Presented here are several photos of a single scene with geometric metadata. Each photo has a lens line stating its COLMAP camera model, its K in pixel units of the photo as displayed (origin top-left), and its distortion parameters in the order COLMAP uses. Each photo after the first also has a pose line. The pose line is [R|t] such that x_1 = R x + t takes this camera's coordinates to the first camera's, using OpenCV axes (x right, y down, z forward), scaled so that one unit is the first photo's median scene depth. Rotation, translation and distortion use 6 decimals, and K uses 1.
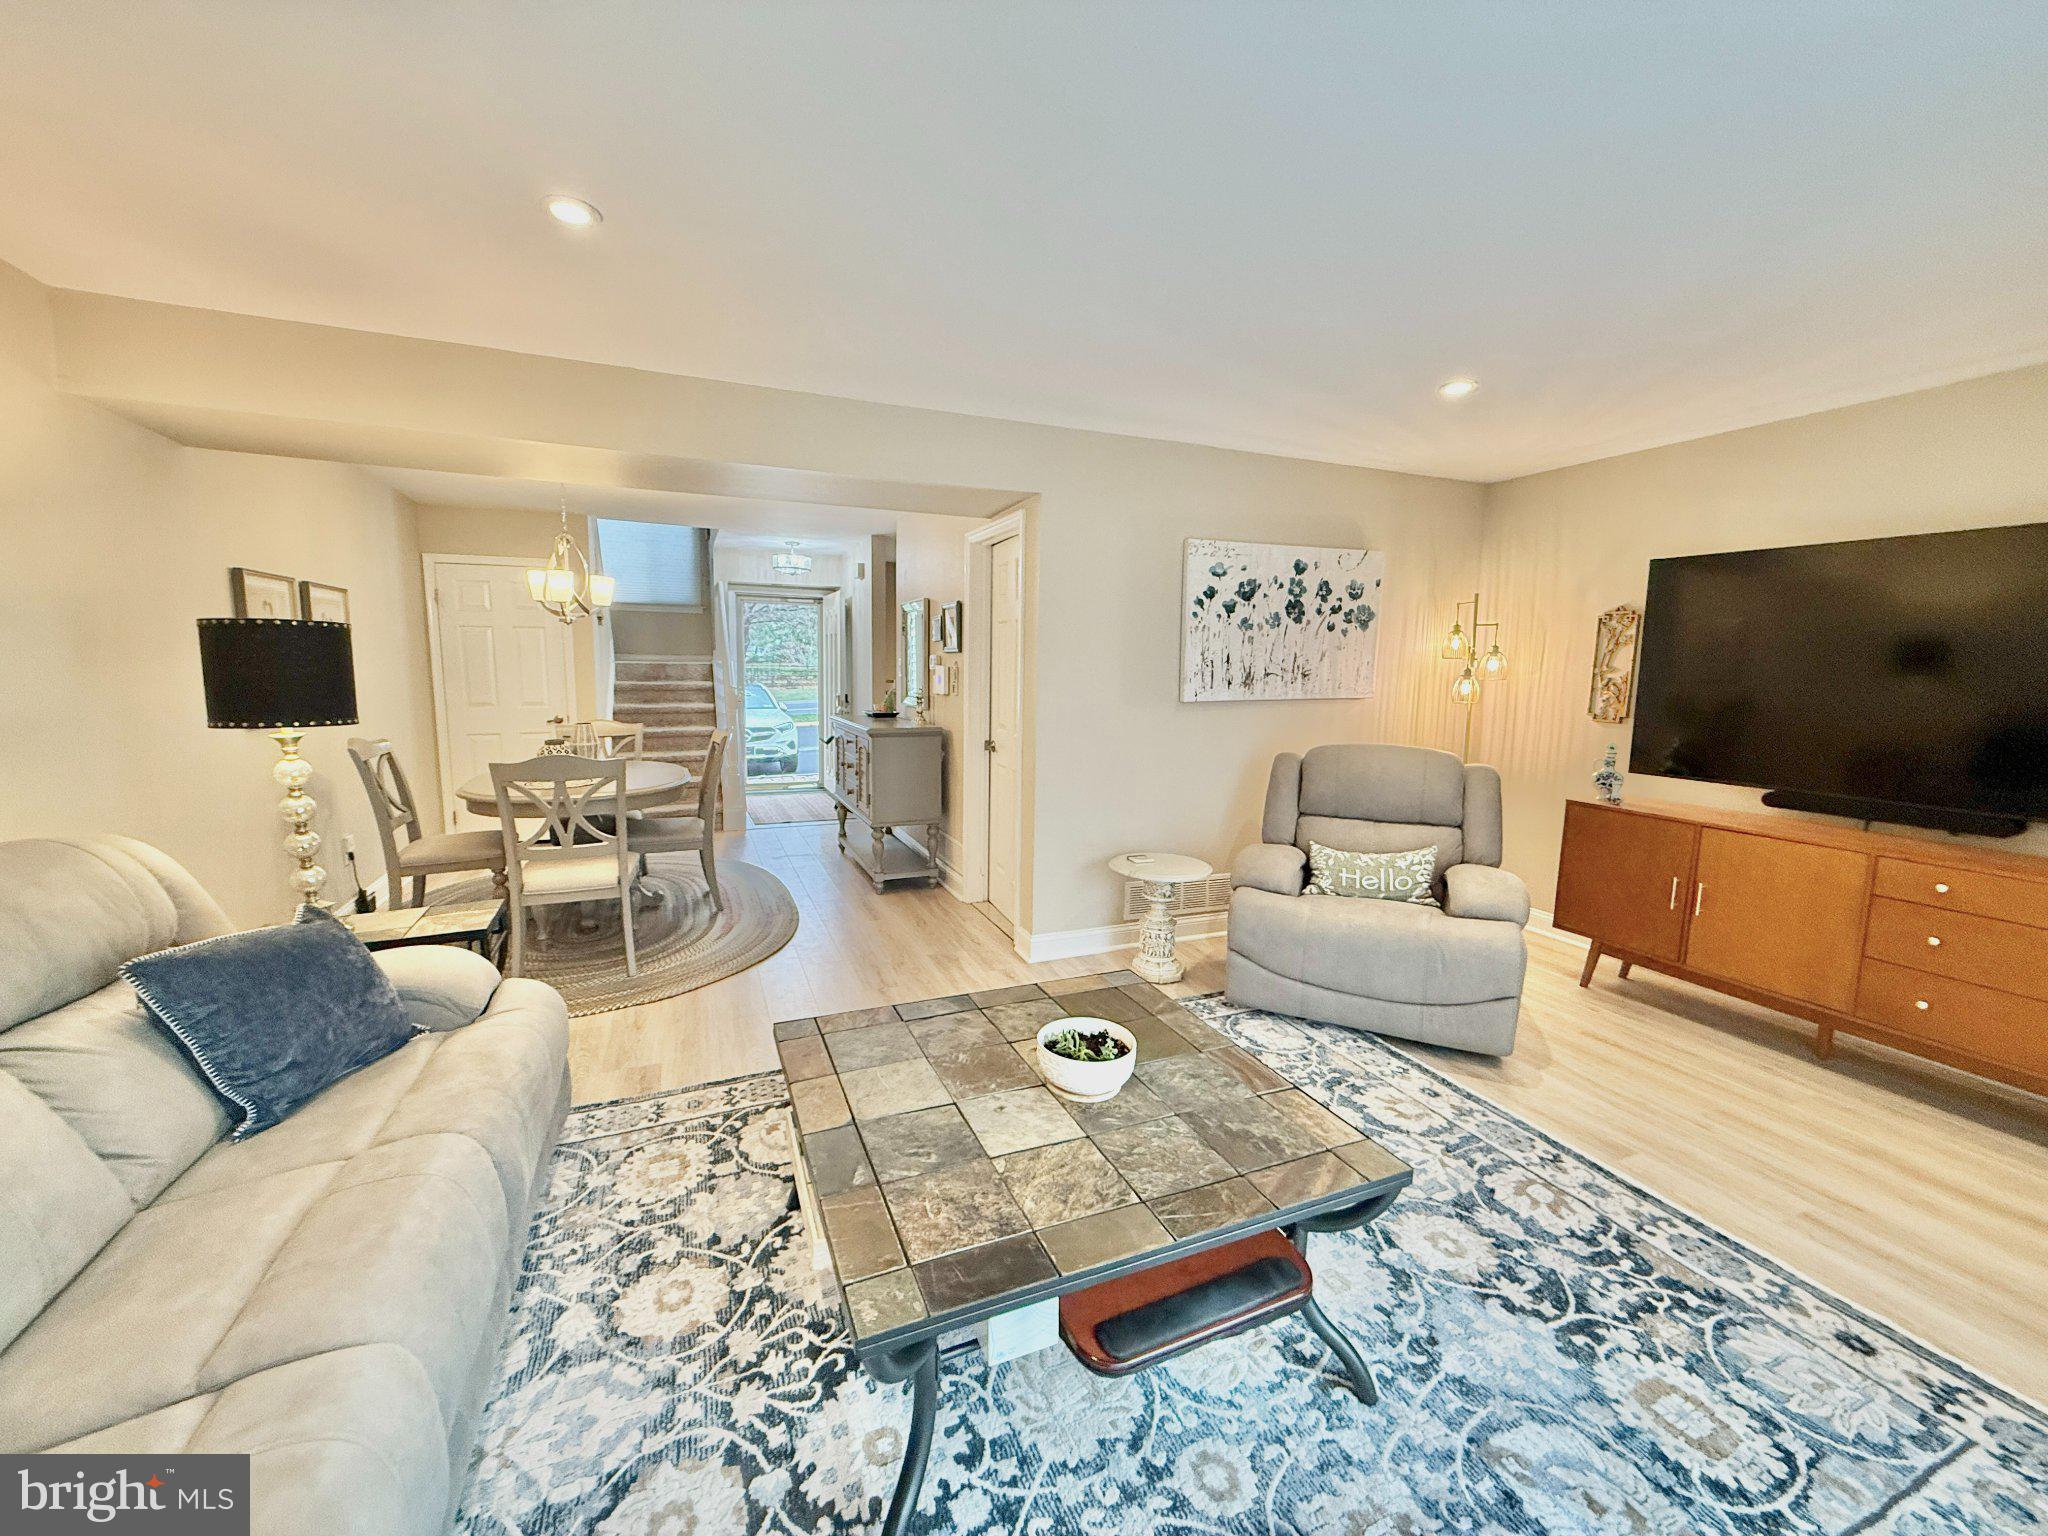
lens RADIAL K [[812.8, 0, 1020.4], [0, 812.8, 762.0], [0, 0, 1]] dist [-0.000537, 0.000493]
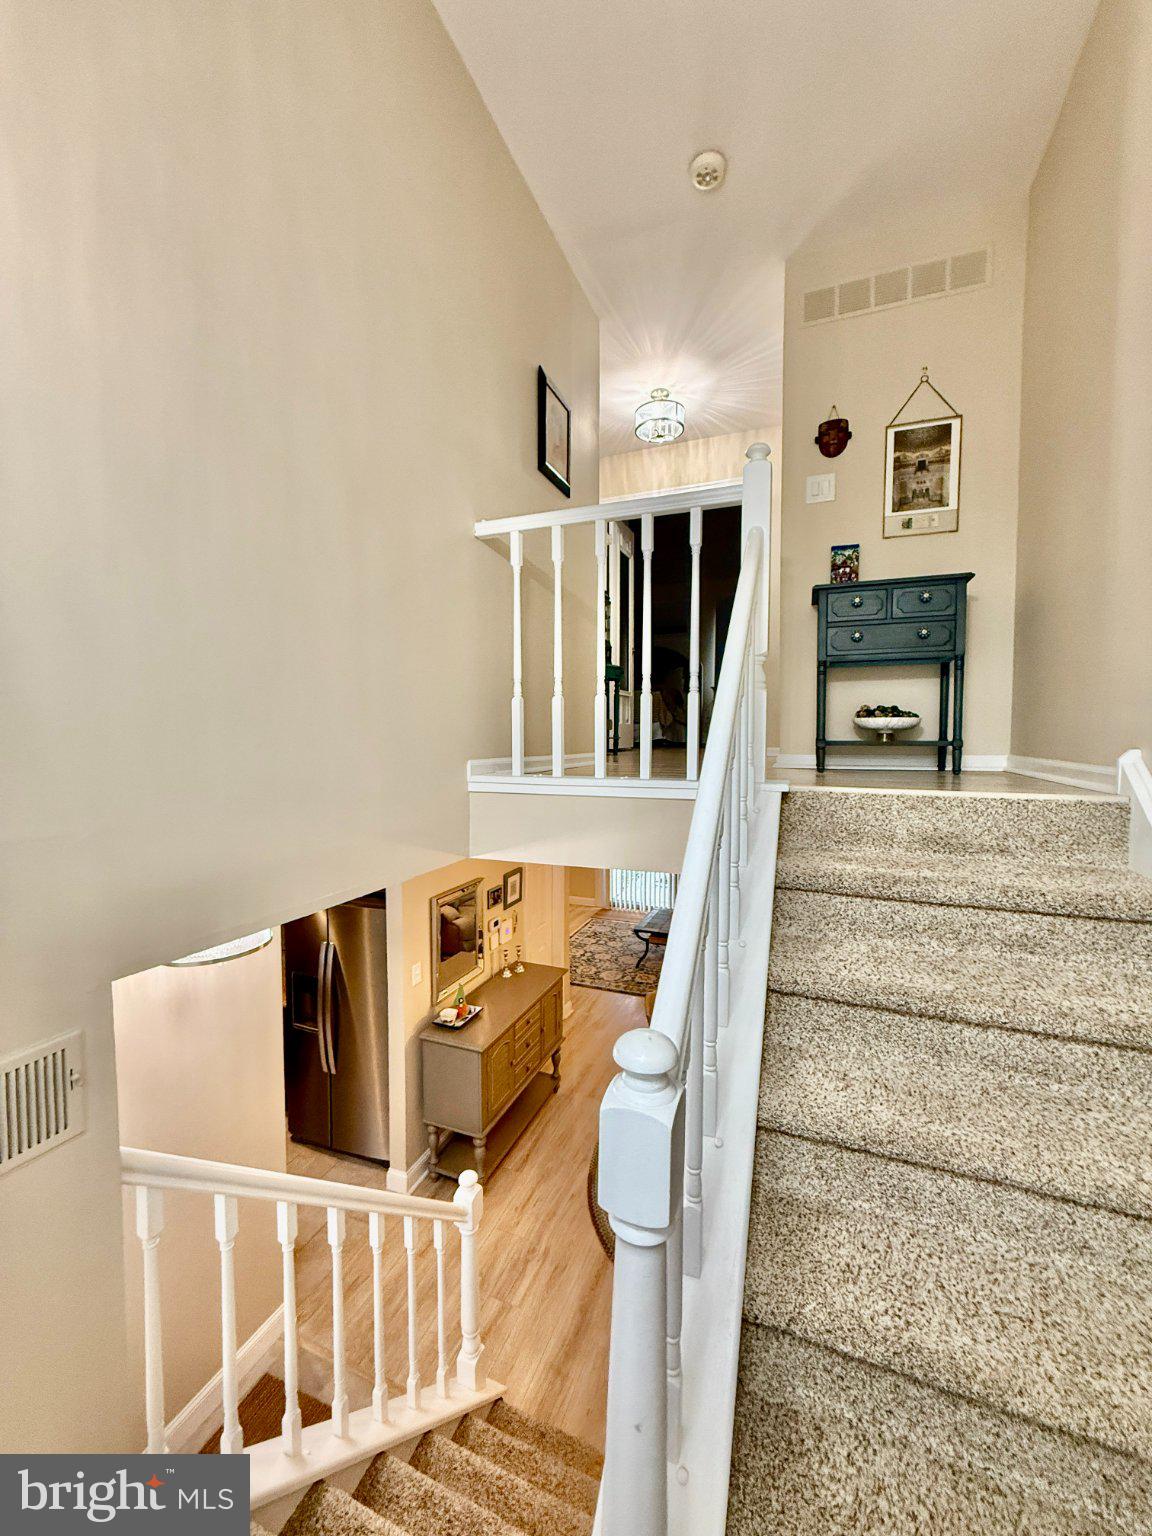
lens RADIAL K [[609.6, 0, 577.7], [0, 609.6, 757.8], [0, 0, 1]] dist [-0.000537, 0.000493]
pose [[-0.717069, -0.046046, 0.695480, -1.910671], [0.072348, 0.987508, 0.139975, -1.133331], [-0.693237, 0.150689, -0.704780, 3.506854]]
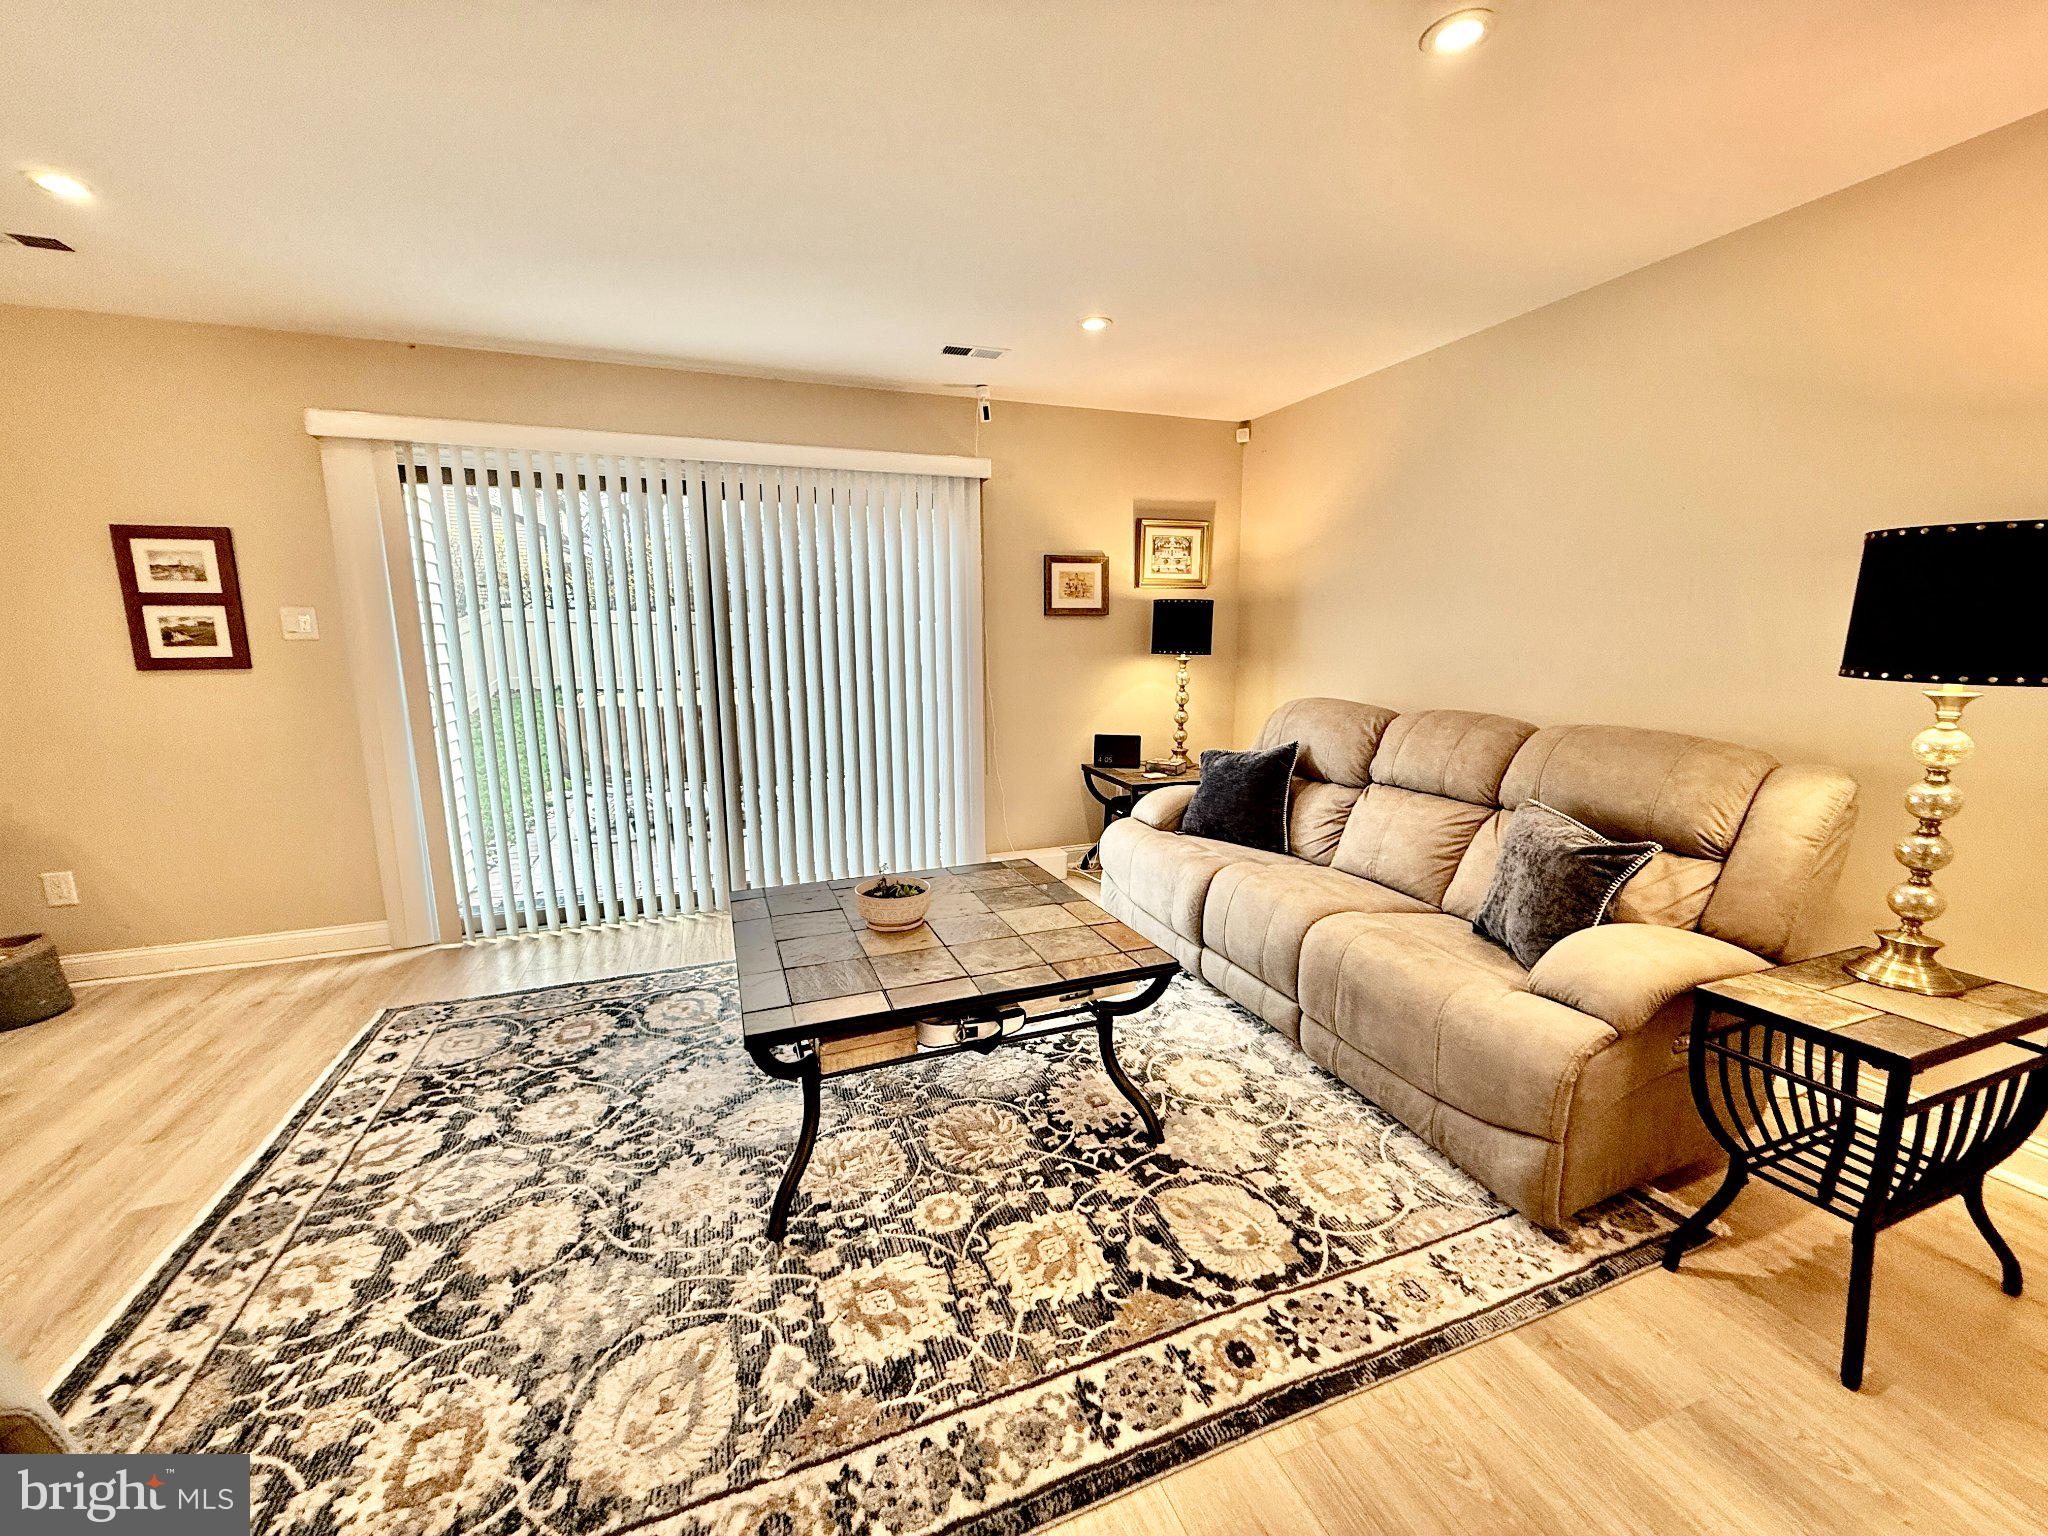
lens RADIAL K [[812.8, 0, 1019.8], [0, 812.8, 766.3], [0, 0, 1]] dist [-0.000537, 0.000493]
pose [[-0.999530, -0.012880, 0.027821, -0.122232], [-0.004474, 0.959034, 0.283254, -0.168306], [-0.030330, 0.282996, -0.958641, 1.719886]]
